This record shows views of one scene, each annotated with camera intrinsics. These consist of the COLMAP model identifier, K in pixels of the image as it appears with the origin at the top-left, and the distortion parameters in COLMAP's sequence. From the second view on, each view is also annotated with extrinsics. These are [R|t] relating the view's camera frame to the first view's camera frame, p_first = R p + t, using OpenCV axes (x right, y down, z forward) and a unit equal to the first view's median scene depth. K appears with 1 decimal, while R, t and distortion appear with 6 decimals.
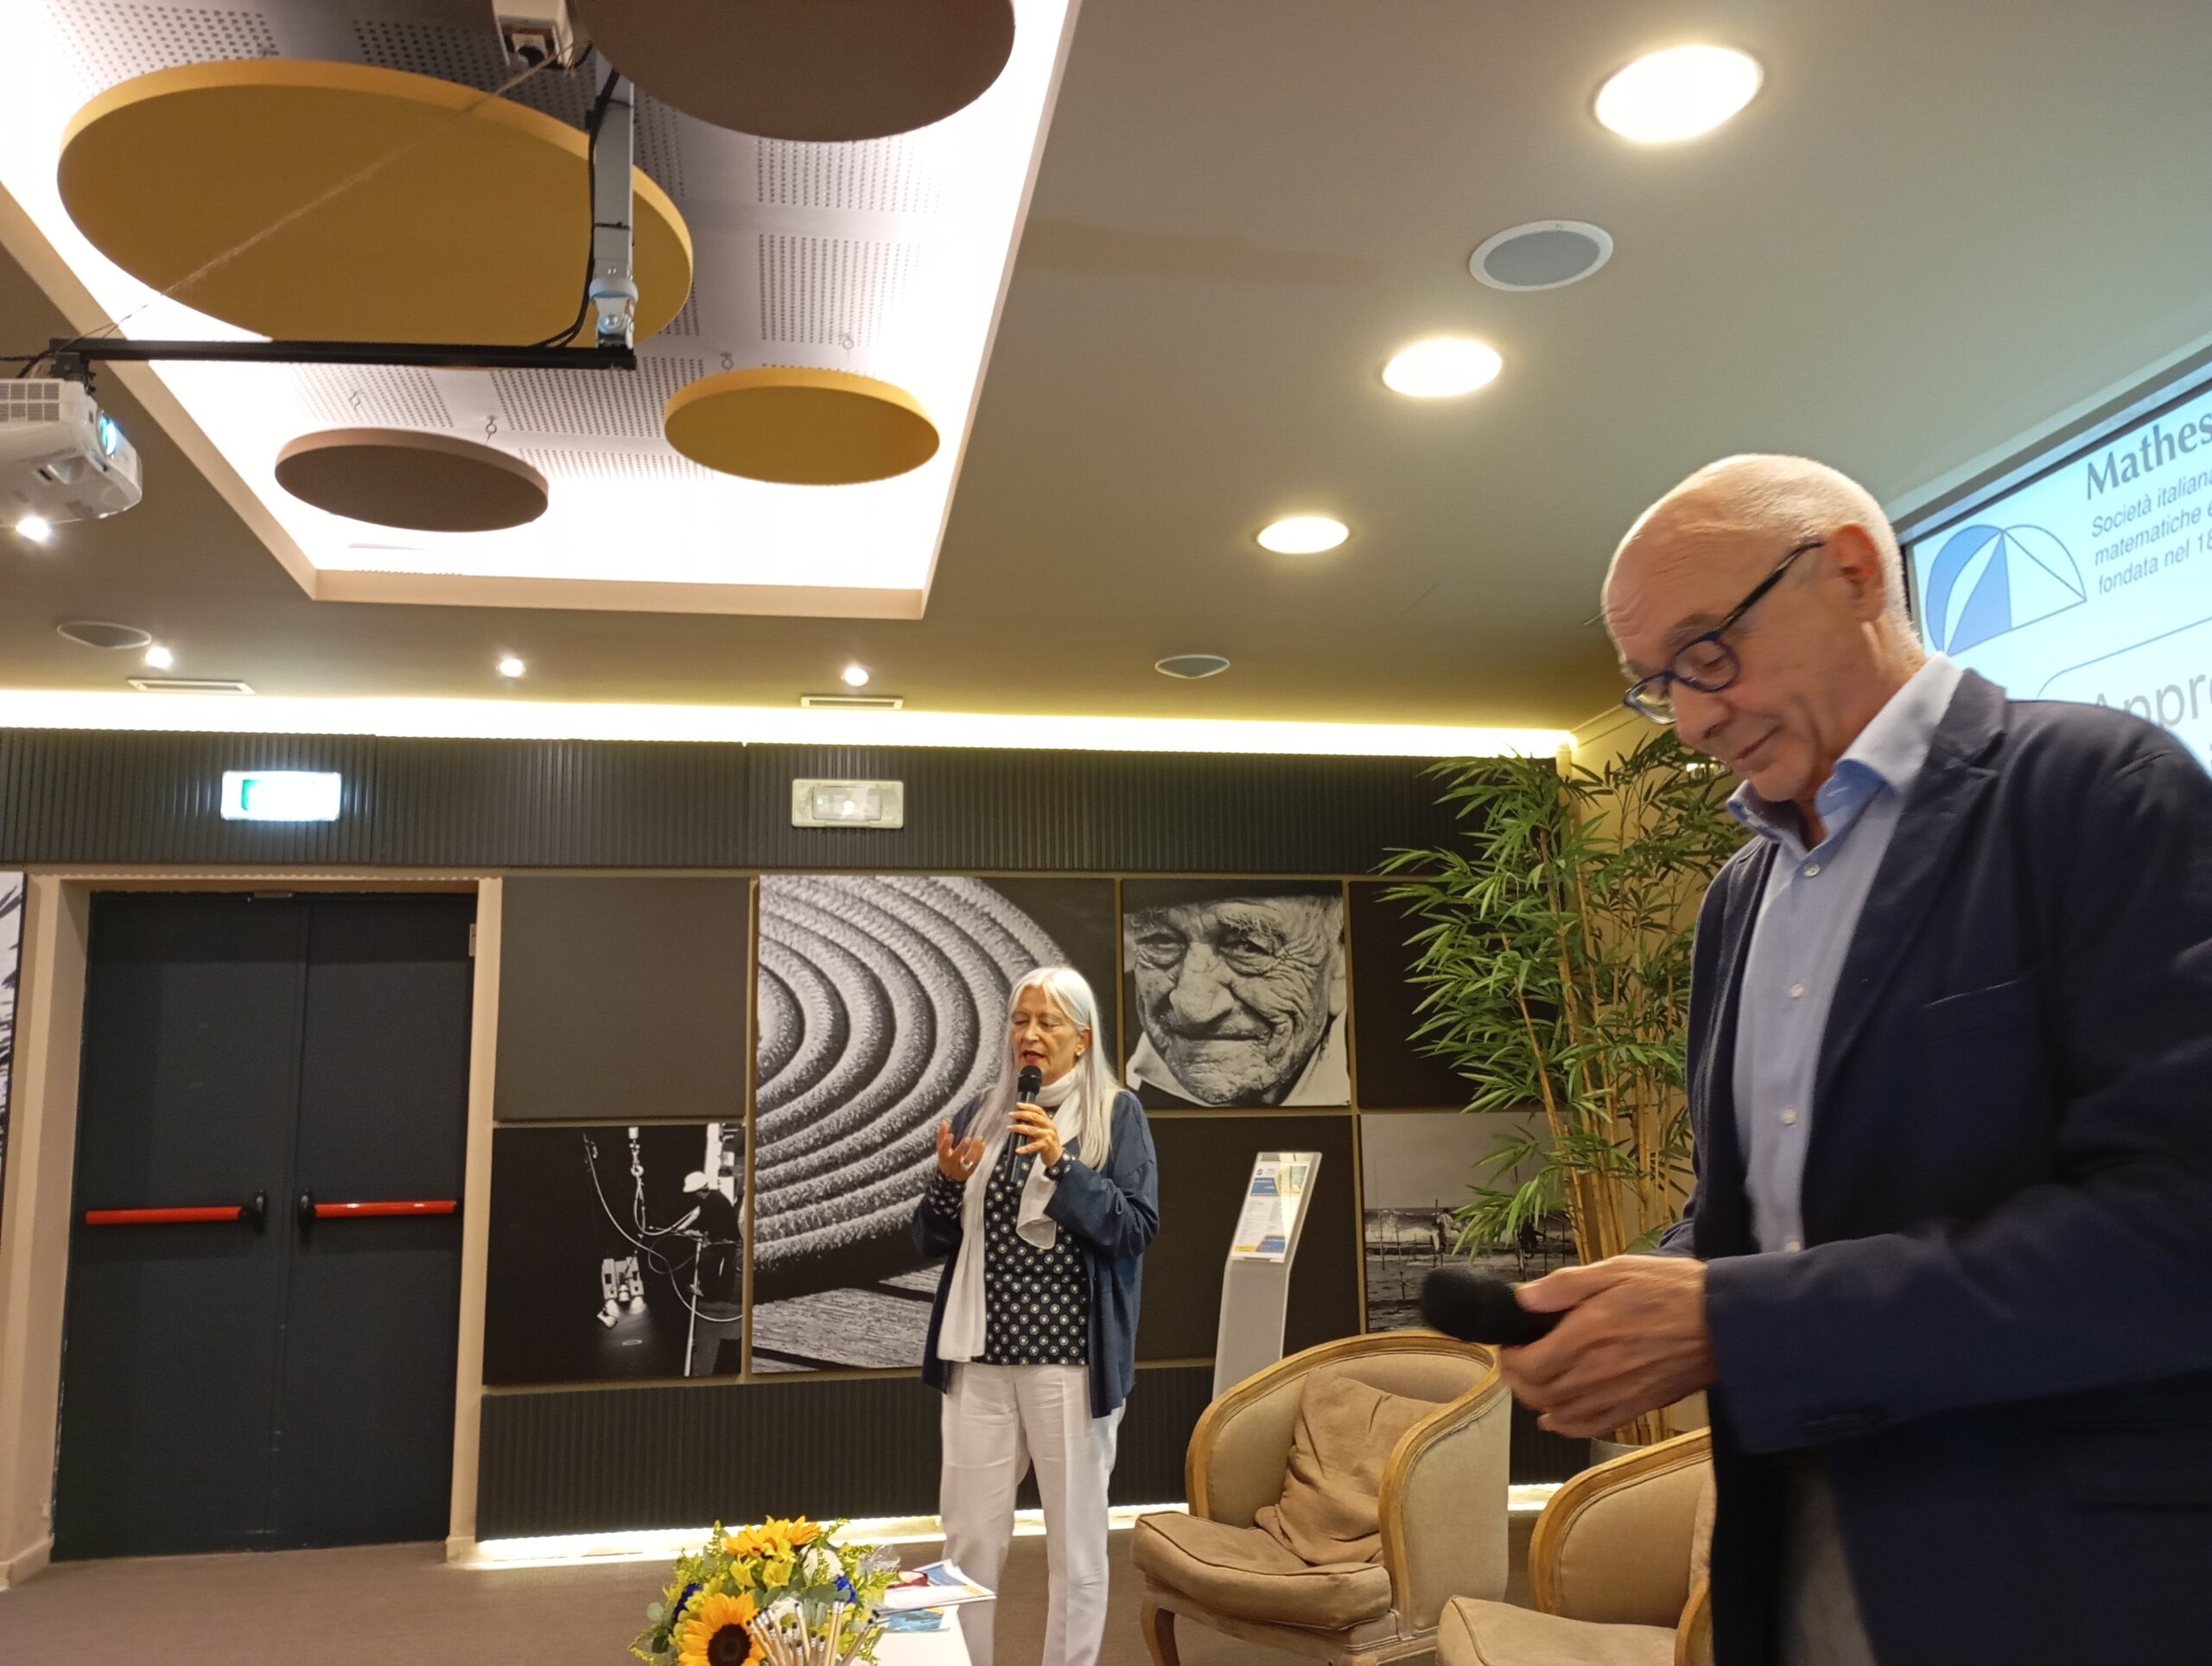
lens RADIAL K [[1824.5, 0, 1095.9], [0, 1824.5, 841.9], [0, 0, 1]] dist [0.082945, -0.096008]
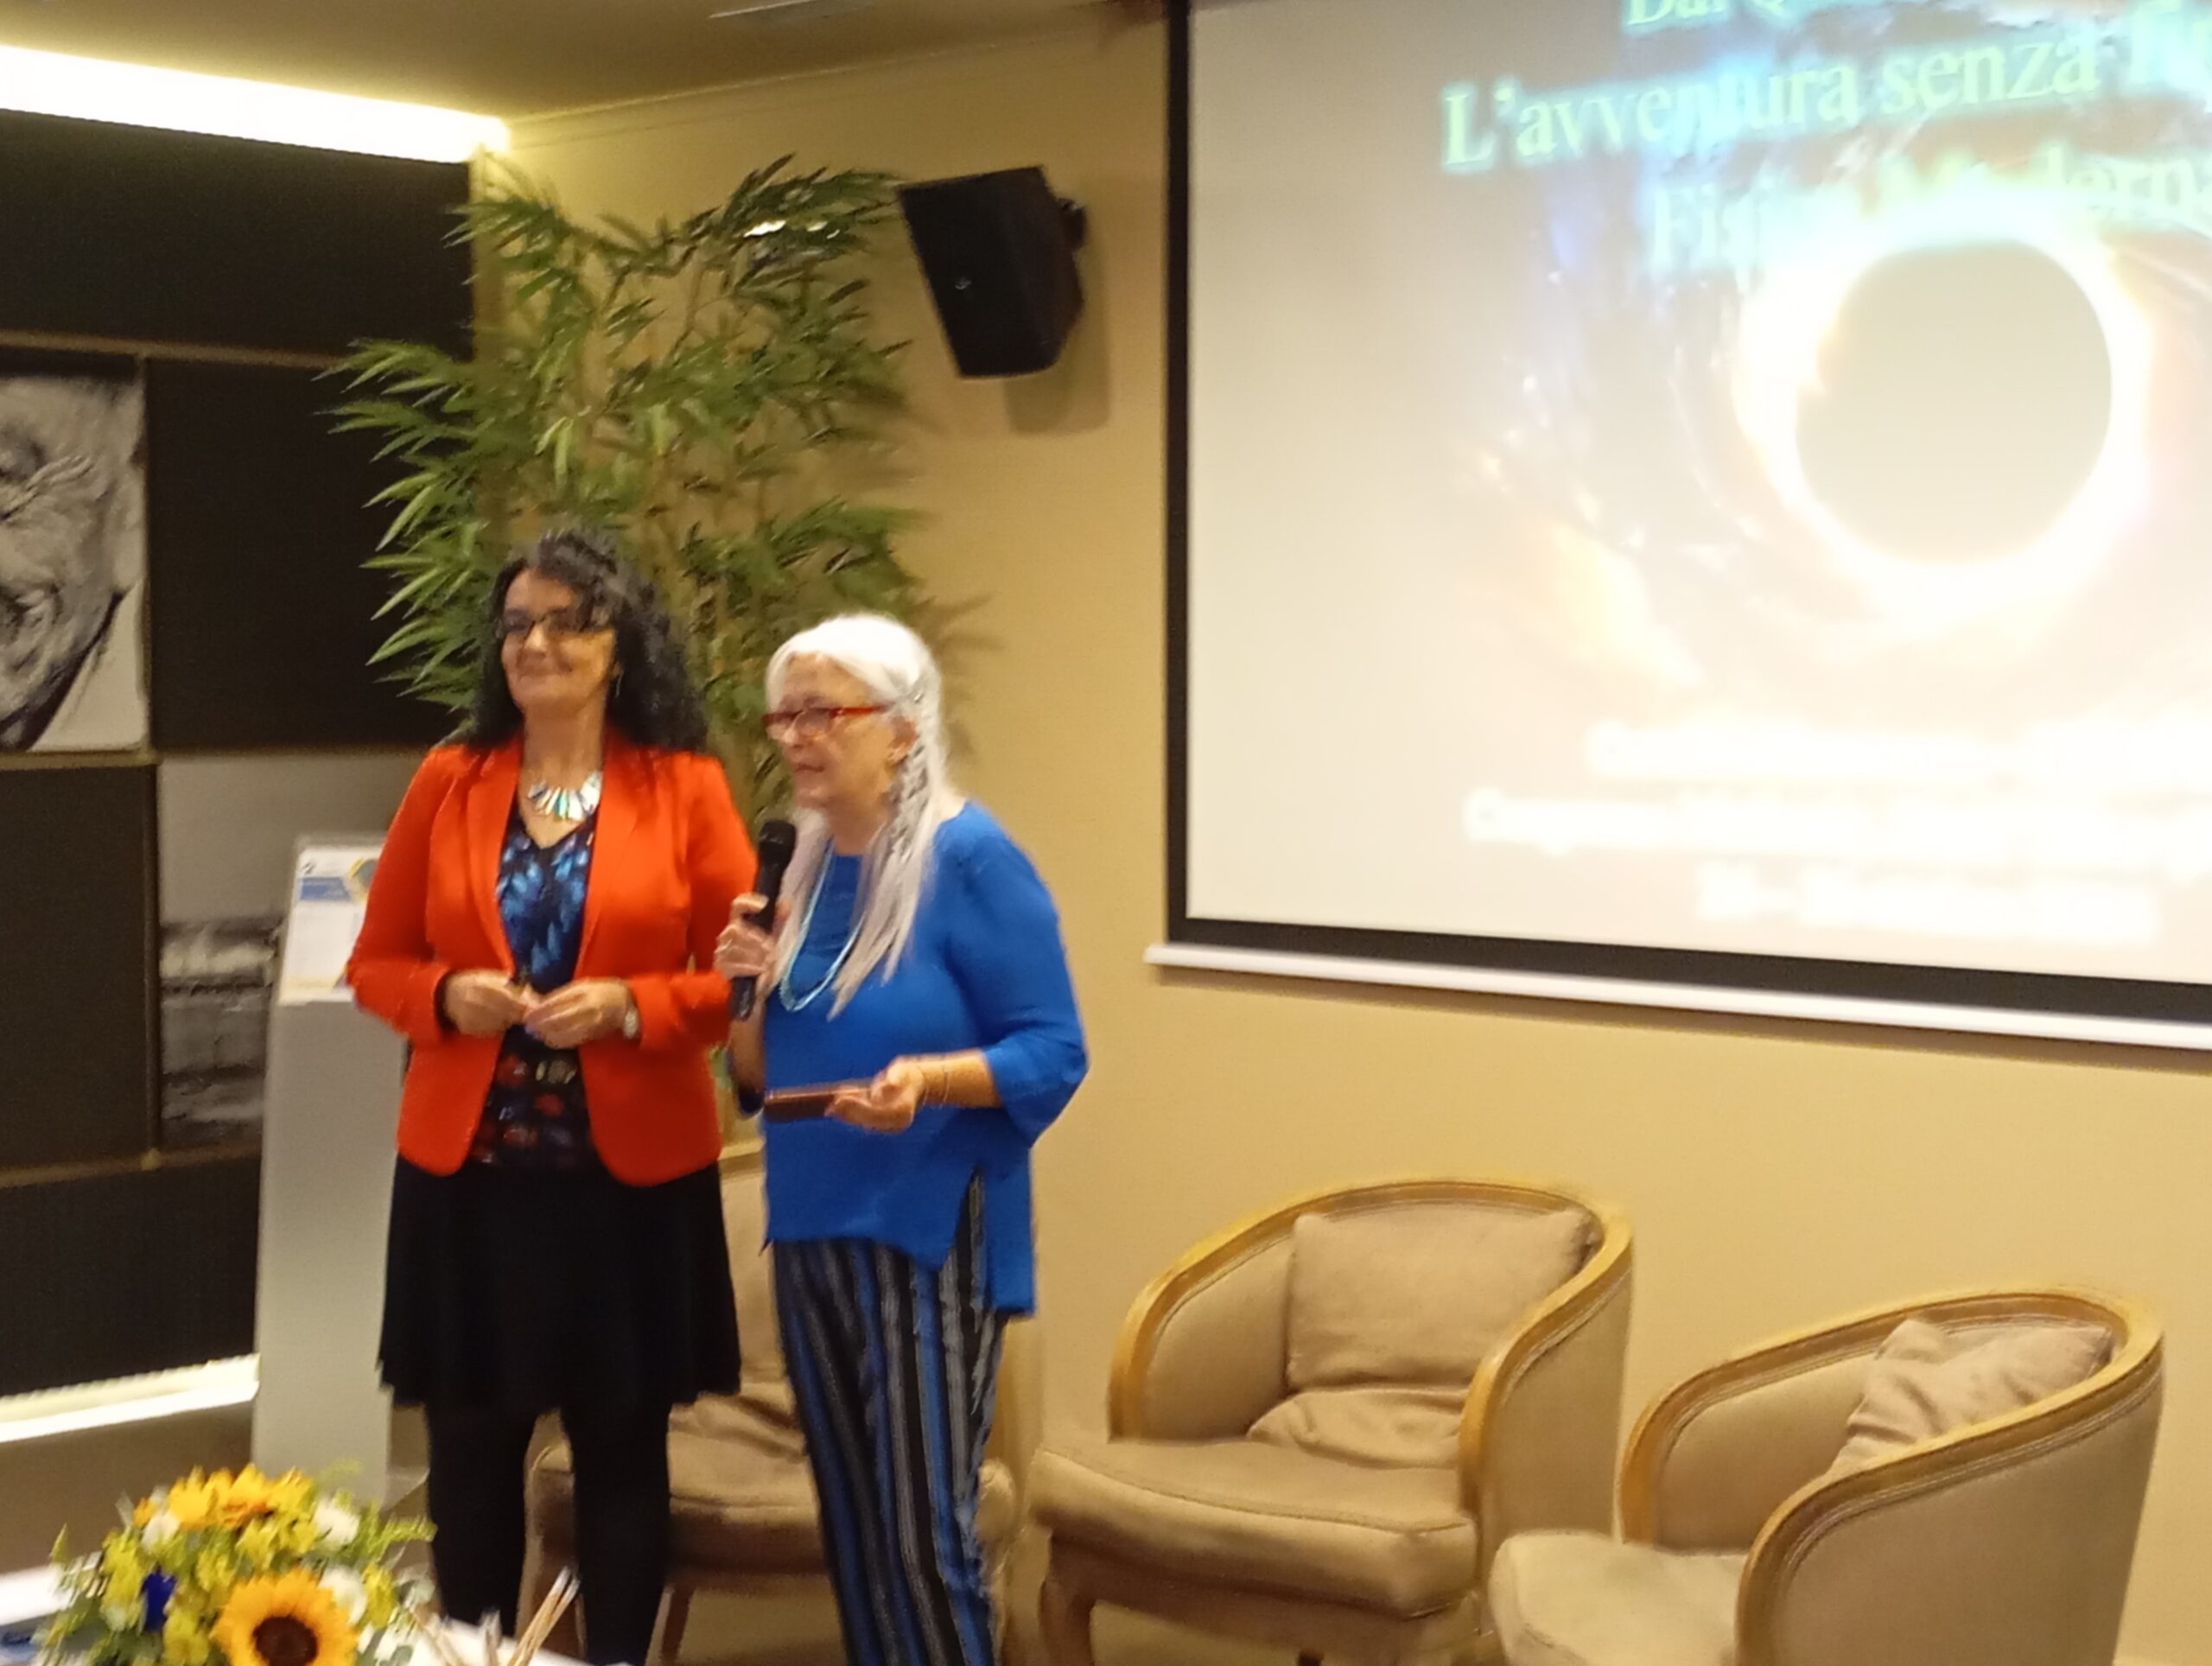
lens RADIAL K [[3613.9, 0, 1108.3], [0, 3613.9, 879.2], [0, 0, 1]] dist [0.025287, 0.196208]
pose [[0.801856, -0.019477, 0.597200, -0.315390], [-0.109047, 0.977913, 0.178311, -0.055815], [-0.587482, -0.208103, 0.782021, -0.090048]]
